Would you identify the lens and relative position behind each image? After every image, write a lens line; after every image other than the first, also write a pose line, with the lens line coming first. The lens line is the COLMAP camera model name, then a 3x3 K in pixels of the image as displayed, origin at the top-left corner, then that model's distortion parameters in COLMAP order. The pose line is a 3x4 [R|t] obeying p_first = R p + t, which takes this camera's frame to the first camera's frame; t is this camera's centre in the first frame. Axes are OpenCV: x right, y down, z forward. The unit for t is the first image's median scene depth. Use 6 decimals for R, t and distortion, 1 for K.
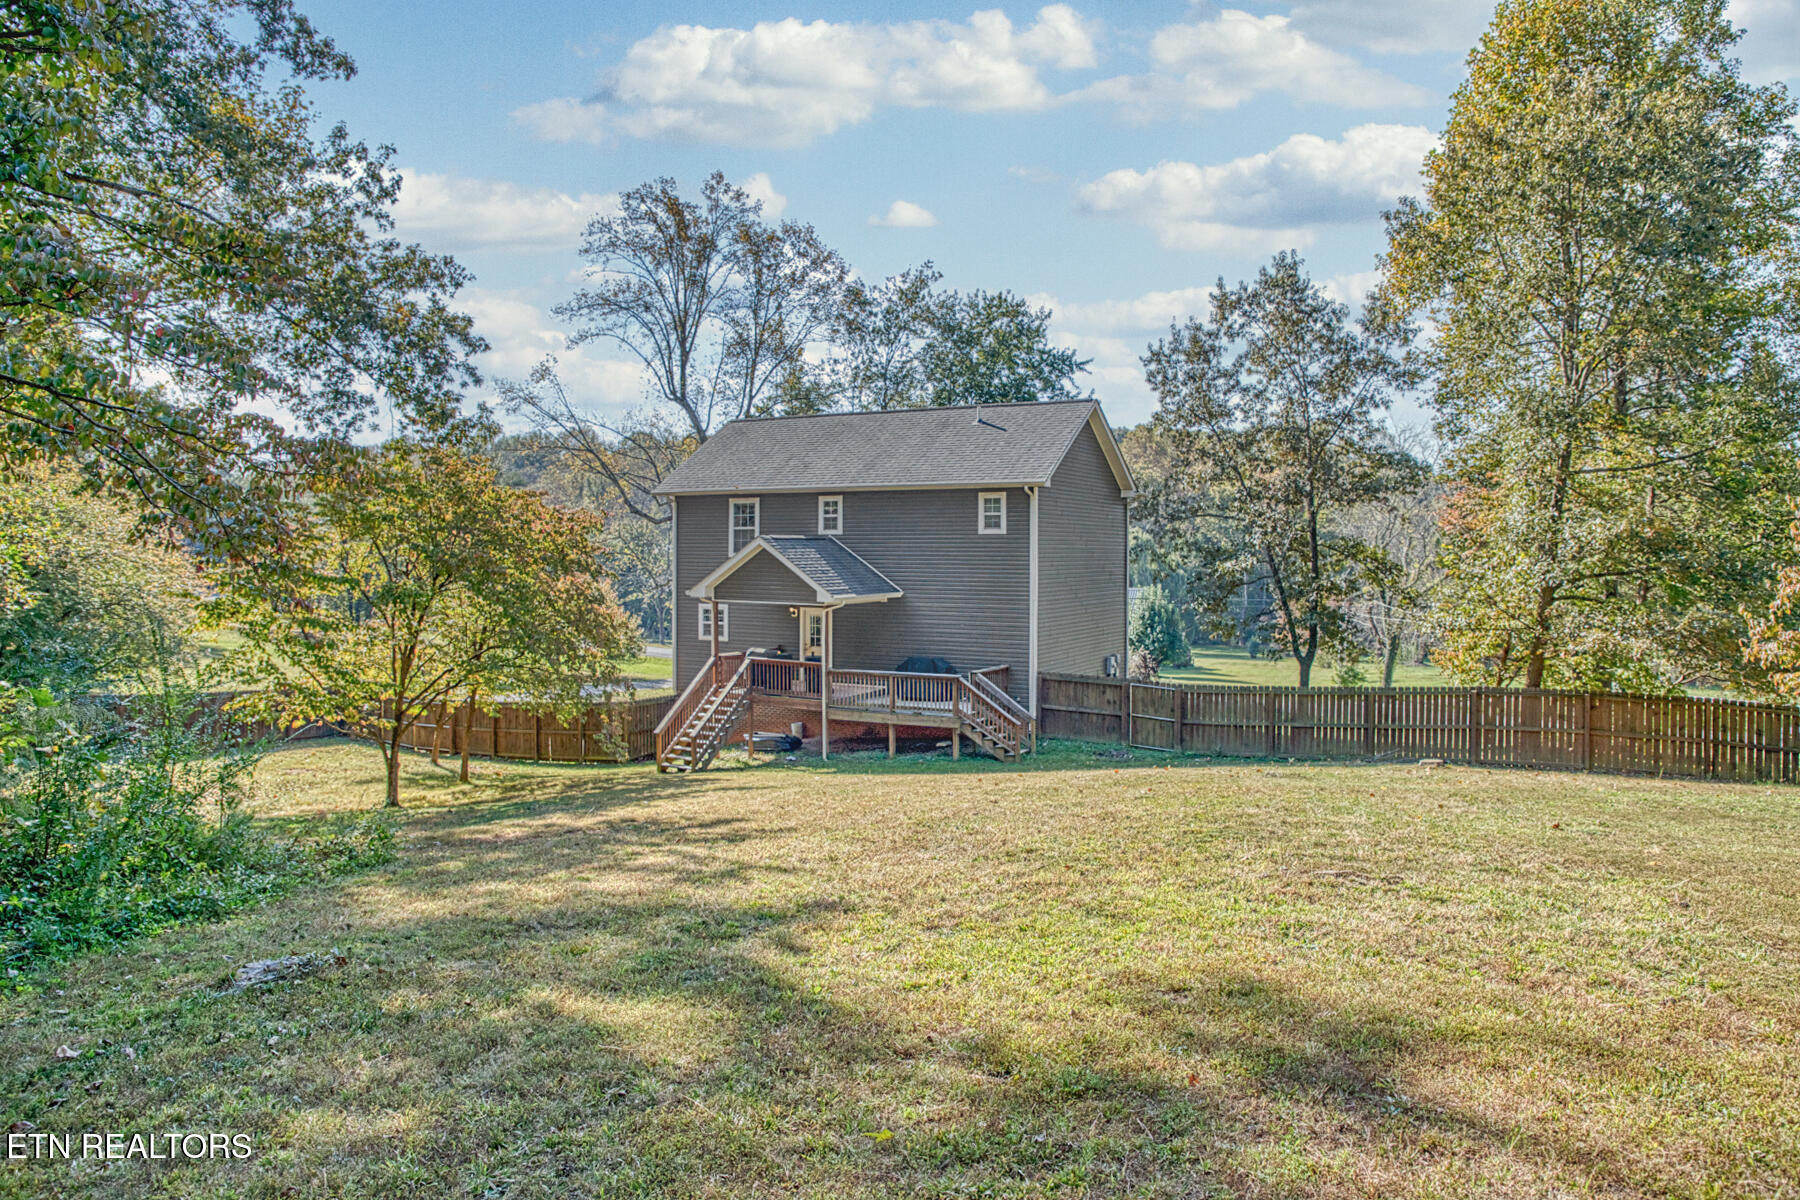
lens RADIAL K [[1258.6, 0, 870.7], [0, 1258.6, 564.9], [0, 0, 1]] dist [-0.113366, 0.069846]
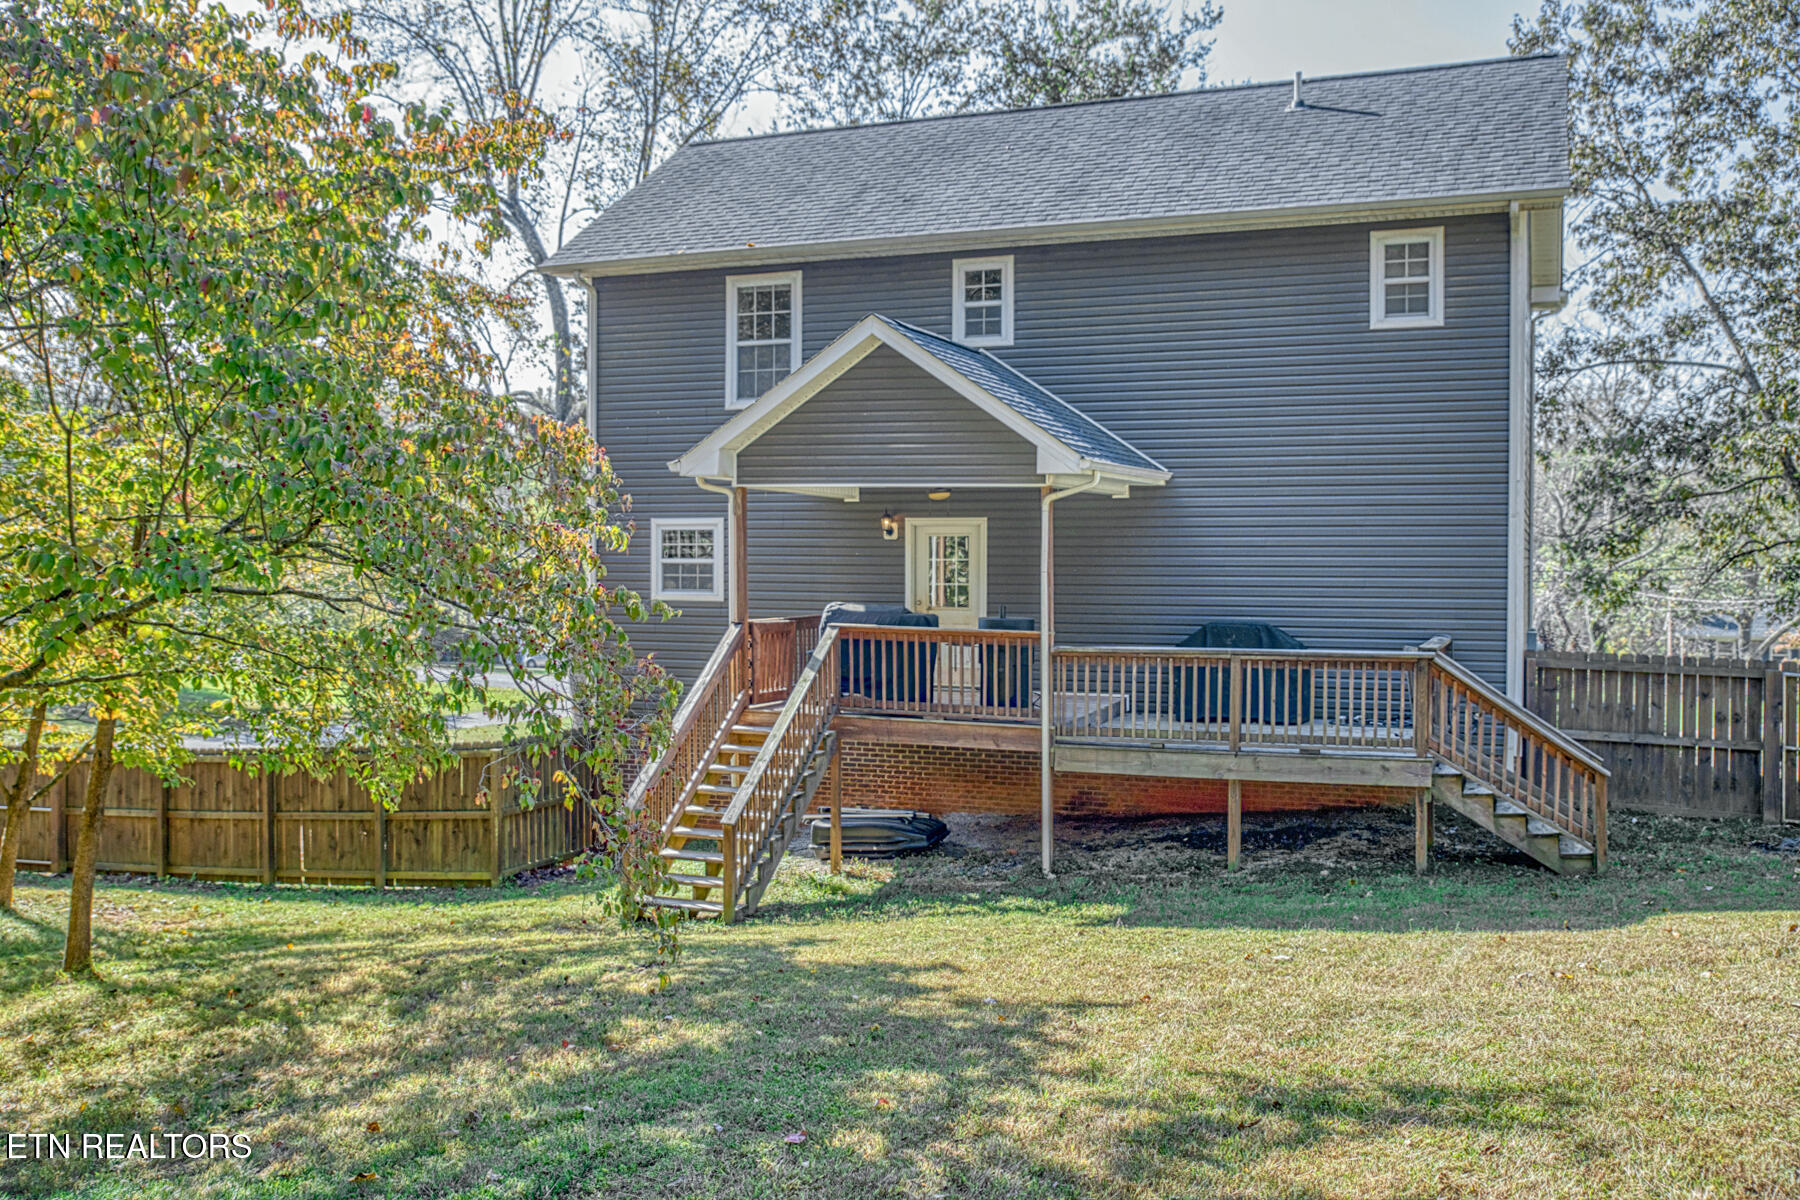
lens RADIAL K [[1630.9, 0, 900.0], [0, 1630.9, 600.0], [0, 0, 1]] dist [0.005088, 0.006894]
pose [[0.991325, -0.005164, 0.131332, -0.143109], [0.002679, 0.999814, 0.019092, 0.055524], [-0.131406, -0.018575, 0.991155, 0.471348]]
